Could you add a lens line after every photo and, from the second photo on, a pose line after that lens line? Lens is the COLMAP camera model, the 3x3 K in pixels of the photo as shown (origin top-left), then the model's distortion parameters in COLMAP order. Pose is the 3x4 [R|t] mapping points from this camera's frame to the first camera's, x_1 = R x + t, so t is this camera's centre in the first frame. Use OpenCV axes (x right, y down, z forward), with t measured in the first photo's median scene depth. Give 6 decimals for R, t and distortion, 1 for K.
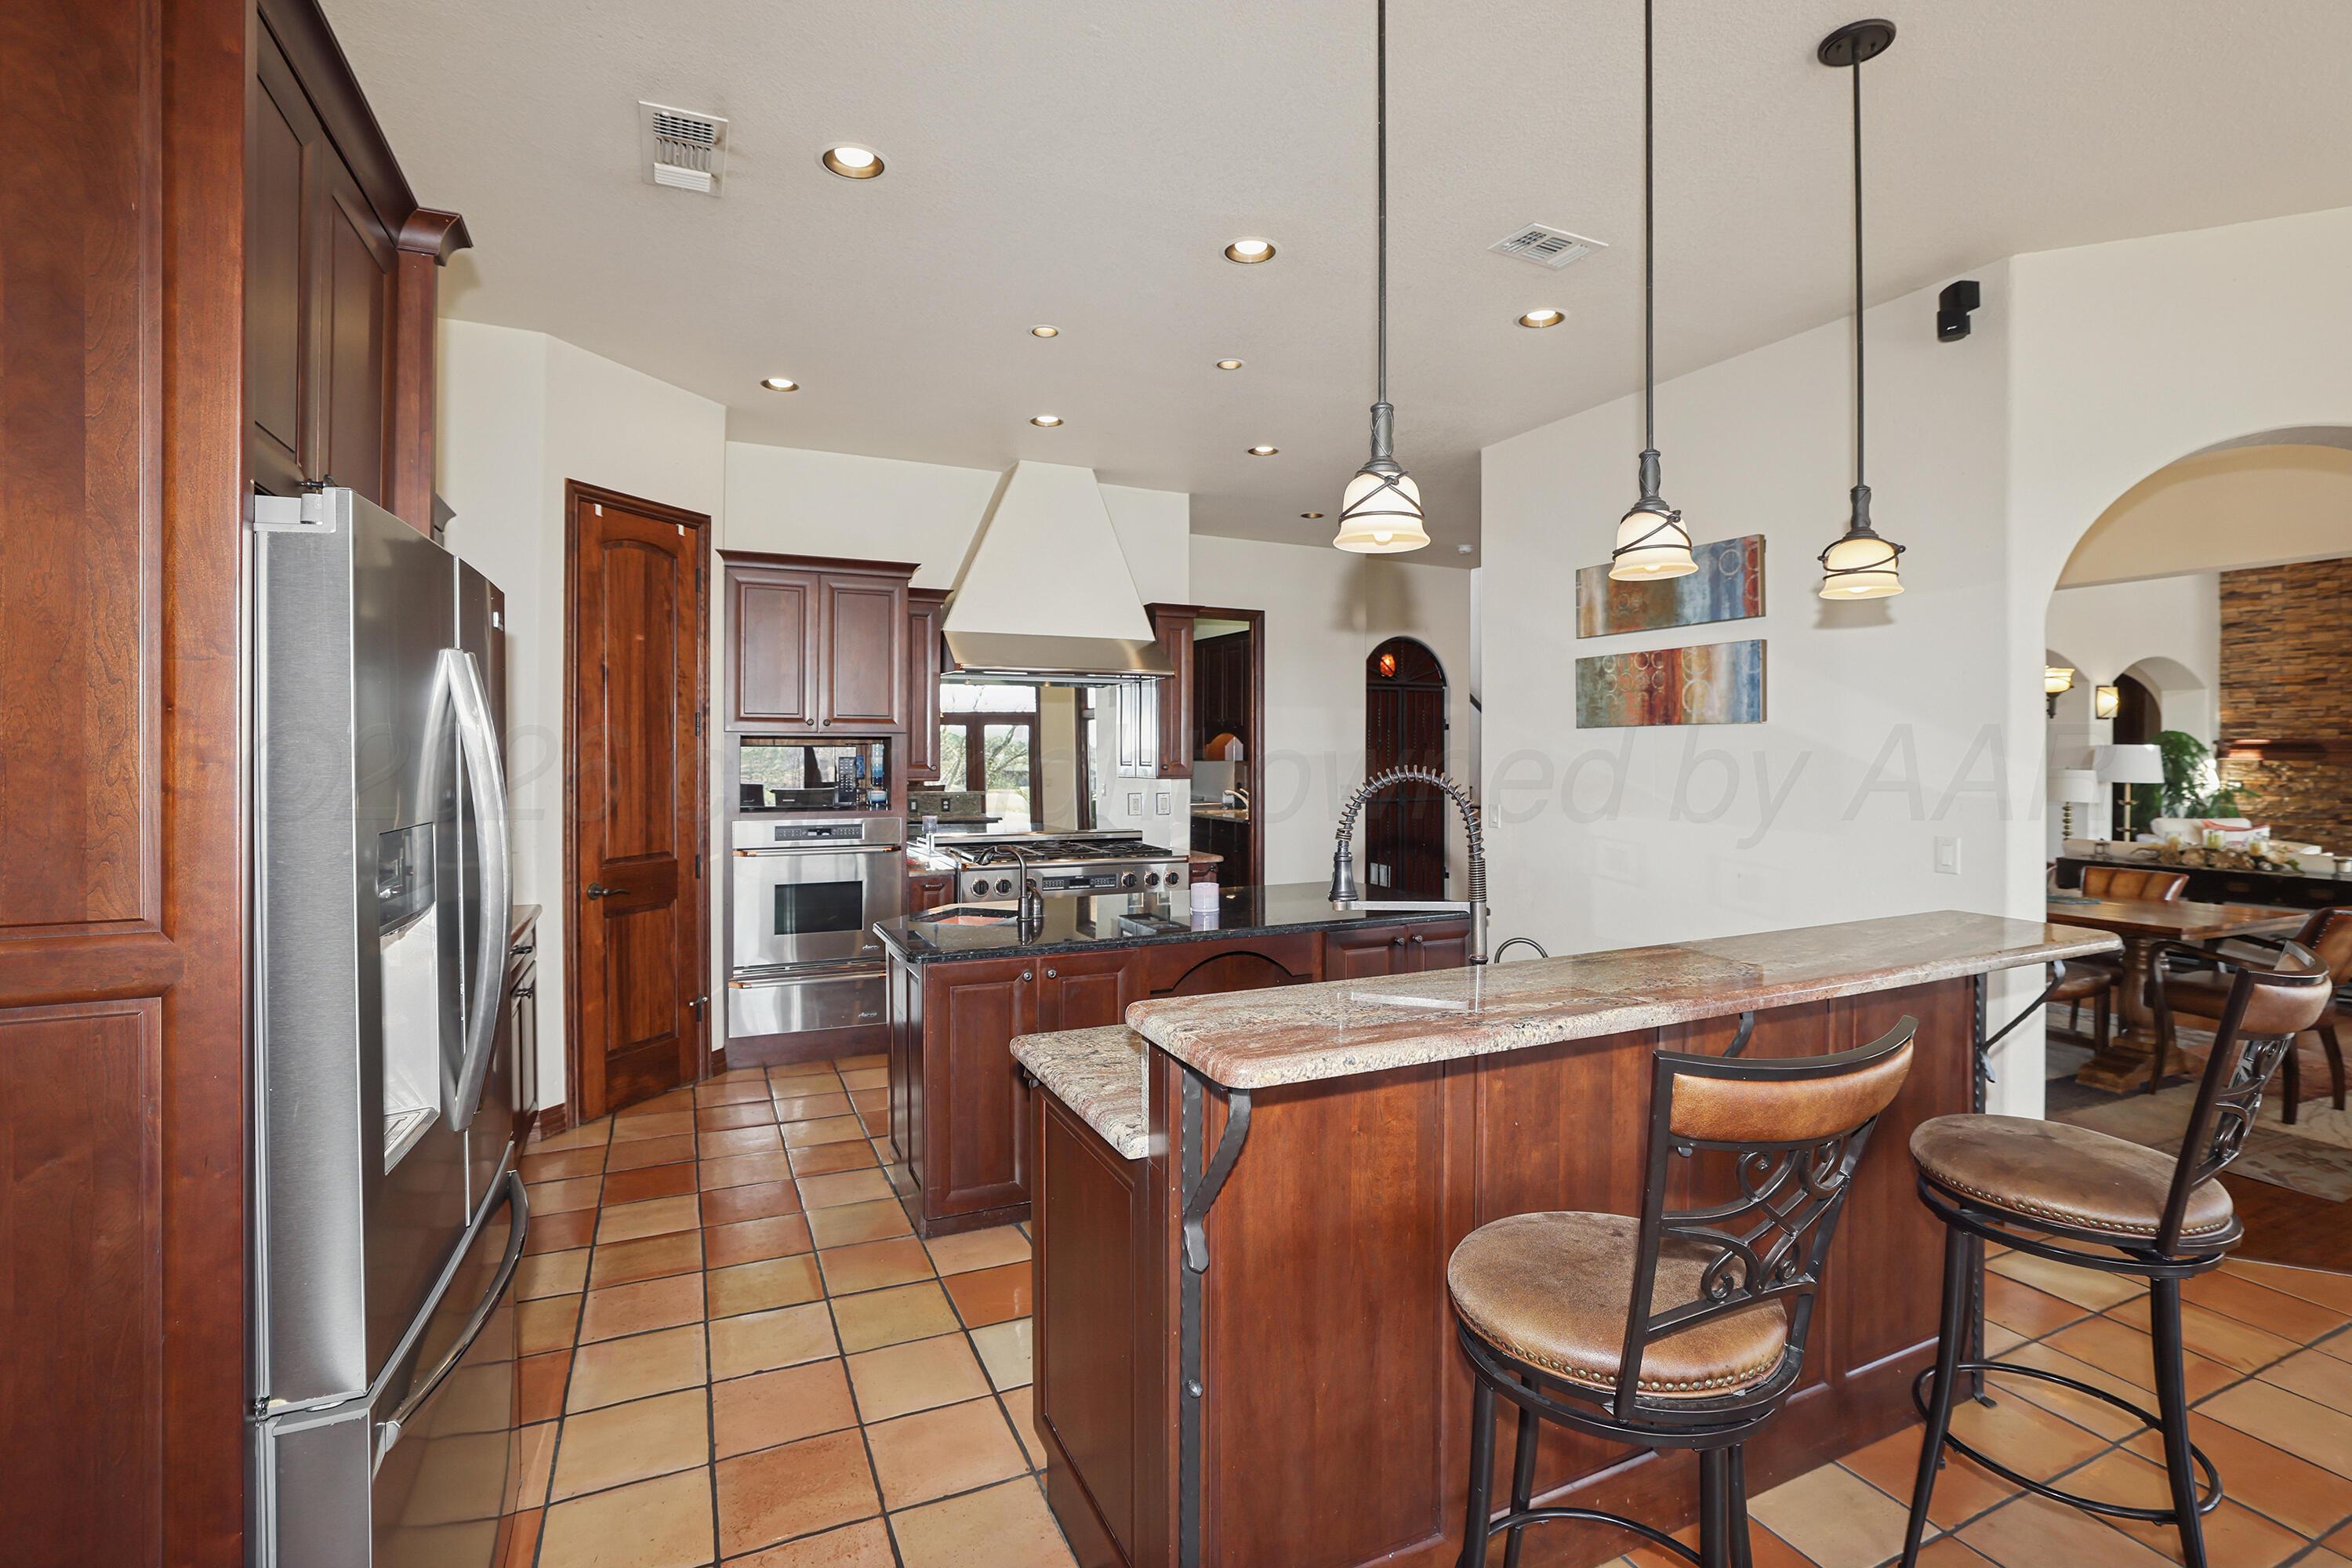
lens RADIAL K [[1074.1, 0, 1183.6], [0, 1074.1, 743.4], [0, 0, 1]] dist [-0.056131, 0.020848]
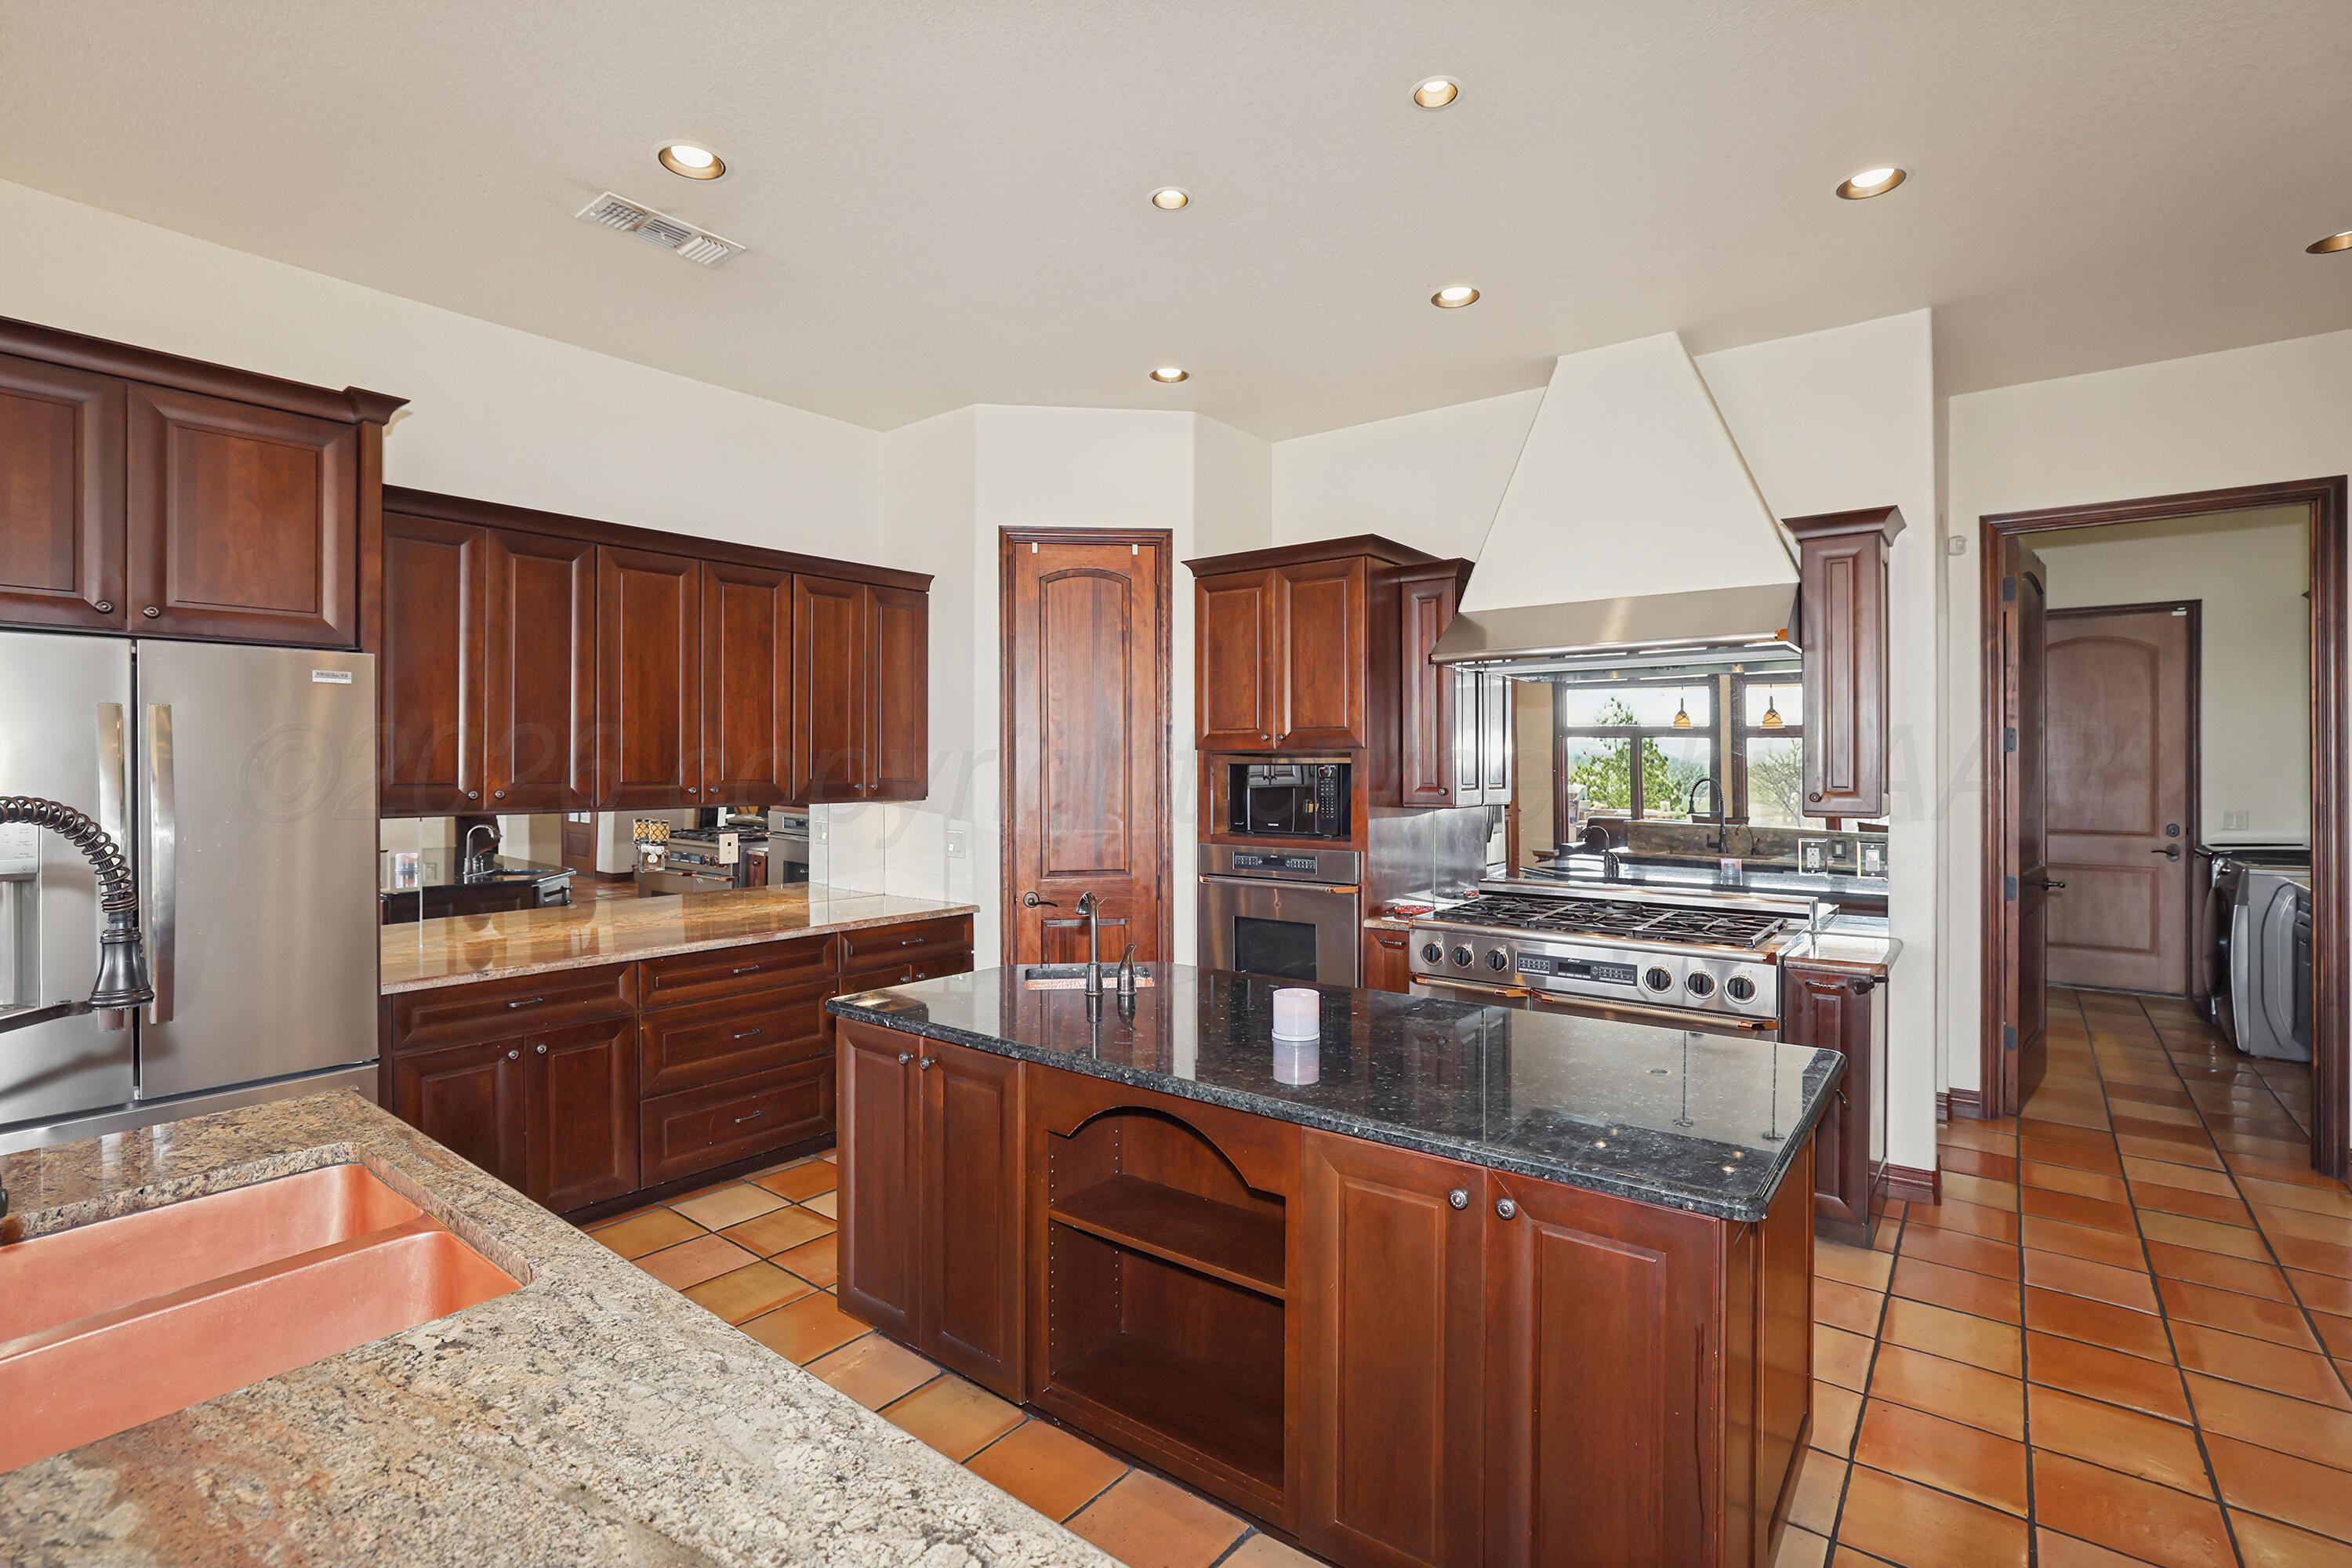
lens RADIAL K [[1074.1, 0, 1183.6], [0, 1074.1, 743.4], [0, 0, 1]] dist [-0.056131, 0.020848]
pose [[0.452582, -0.021512, -0.891463, 0.467471], [0.004311, 0.999750, -0.021936, 0.004846], [0.891712, 0.006085, 0.452562, 0.601628]]
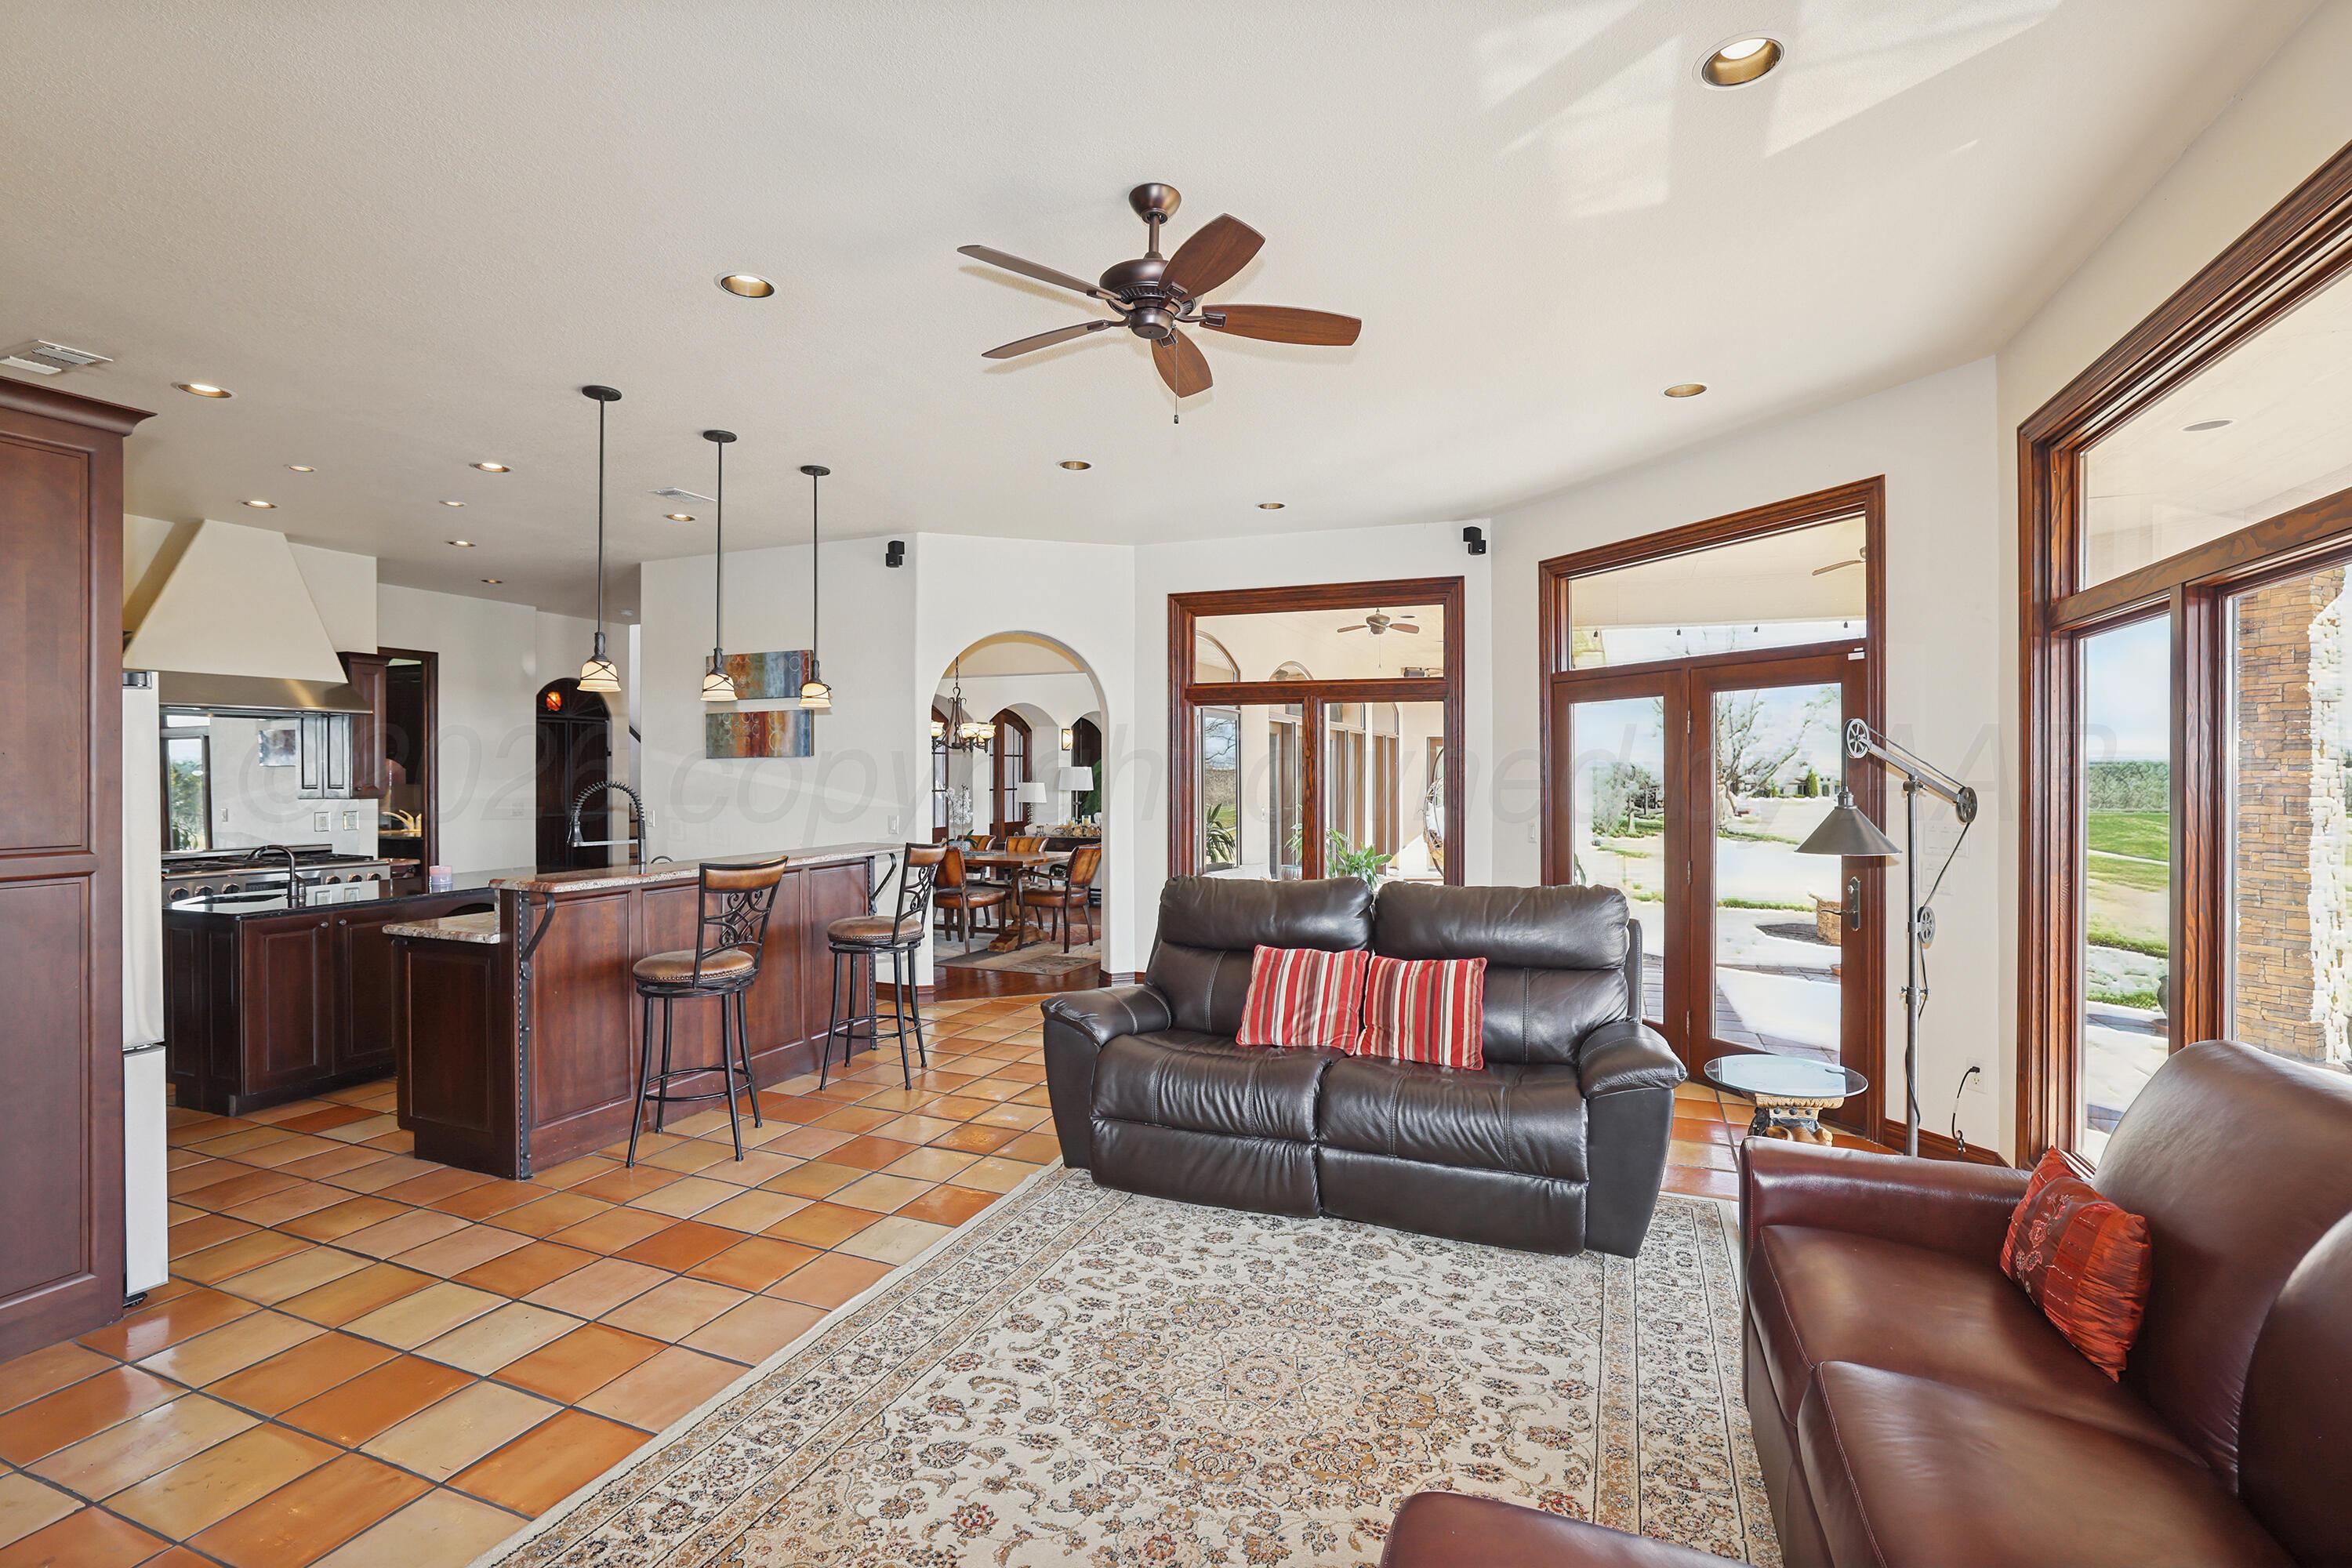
lens RADIAL K [[1082.9, 0, 1167.1], [0, 1082.9, 769.2], [0, 0, 1]] dist [-0.060203, 0.045482]
pose [[0.744838, -0.004188, 0.667232, -0.187877], [0.001416, 0.999988, 0.004695, -0.005839], [-0.667243, -0.002552, 0.744835, -0.661450]]
